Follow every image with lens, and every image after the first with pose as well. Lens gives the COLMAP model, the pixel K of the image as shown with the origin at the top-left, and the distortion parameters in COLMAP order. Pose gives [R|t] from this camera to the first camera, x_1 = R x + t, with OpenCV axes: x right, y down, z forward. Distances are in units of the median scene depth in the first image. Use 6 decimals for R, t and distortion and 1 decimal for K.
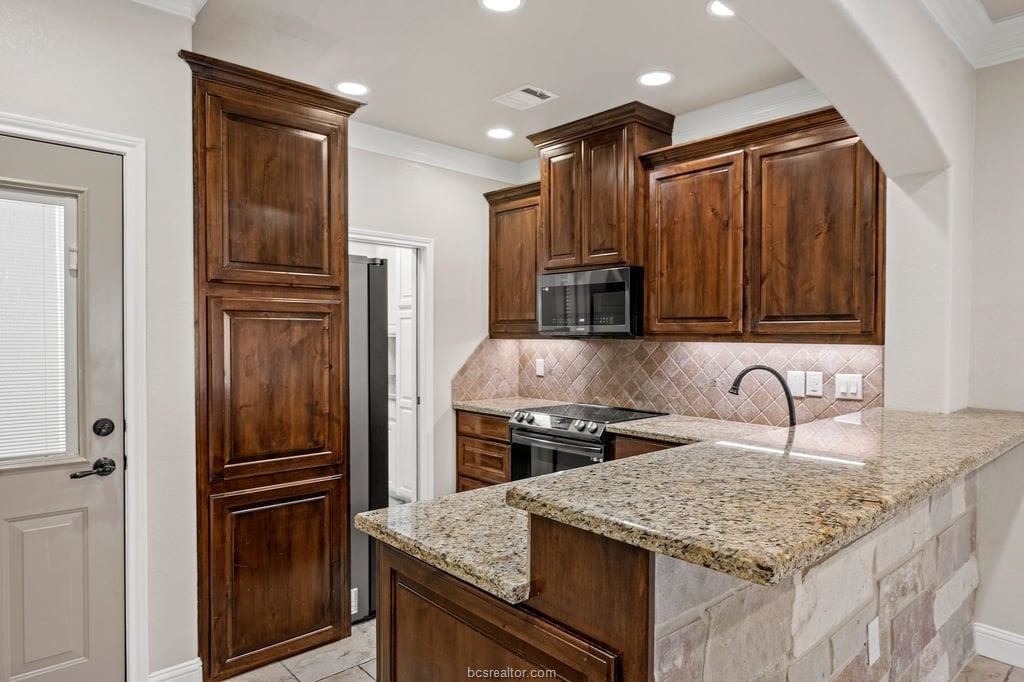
lens RADIAL K [[614.2, 0, 511.4], [0, 614.2, 345.1], [0, 0, 1]] dist [0.001316, -0.000182]
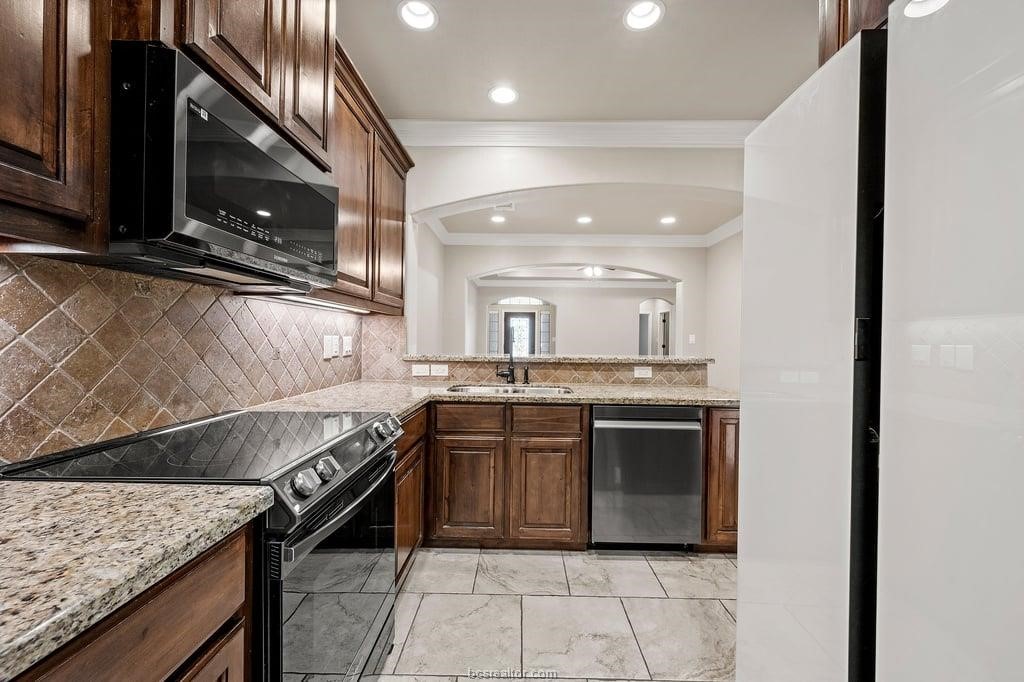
lens RADIAL K [[399.8, 0, 516.8], [0, 399.8, 338.2], [0, 0, 1]] dist [0.001315, 0.000028]
pose [[-0.734951, -0.014327, 0.677969, -0.289423], [-0.007372, 0.999887, 0.013138, 0.036968], [-0.678080, 0.004657, -0.734973, 1.372254]]
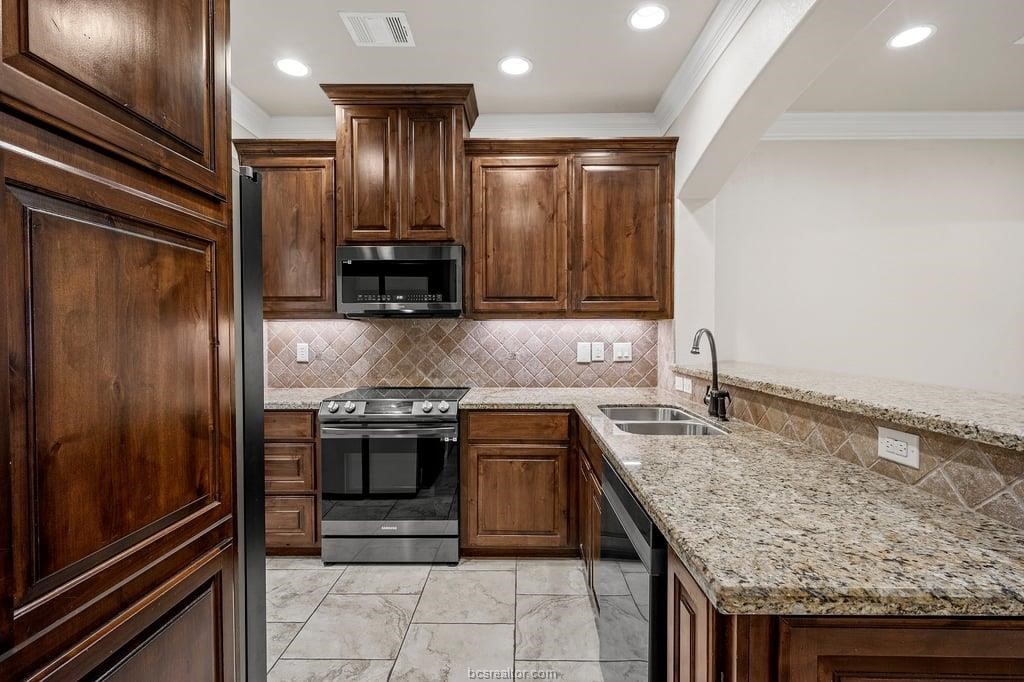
lens RADIAL K [[467.1, 0, 514.2], [0, 467.1, 339.1], [0, 0, 1]] dist [0.002084, -0.000043]
pose [[0.682838, -0.015483, 0.730406, -0.364564], [0.019287, 0.999809, 0.003163, 0.031267], [-0.730315, 0.011927, 0.683006, 0.467963]]
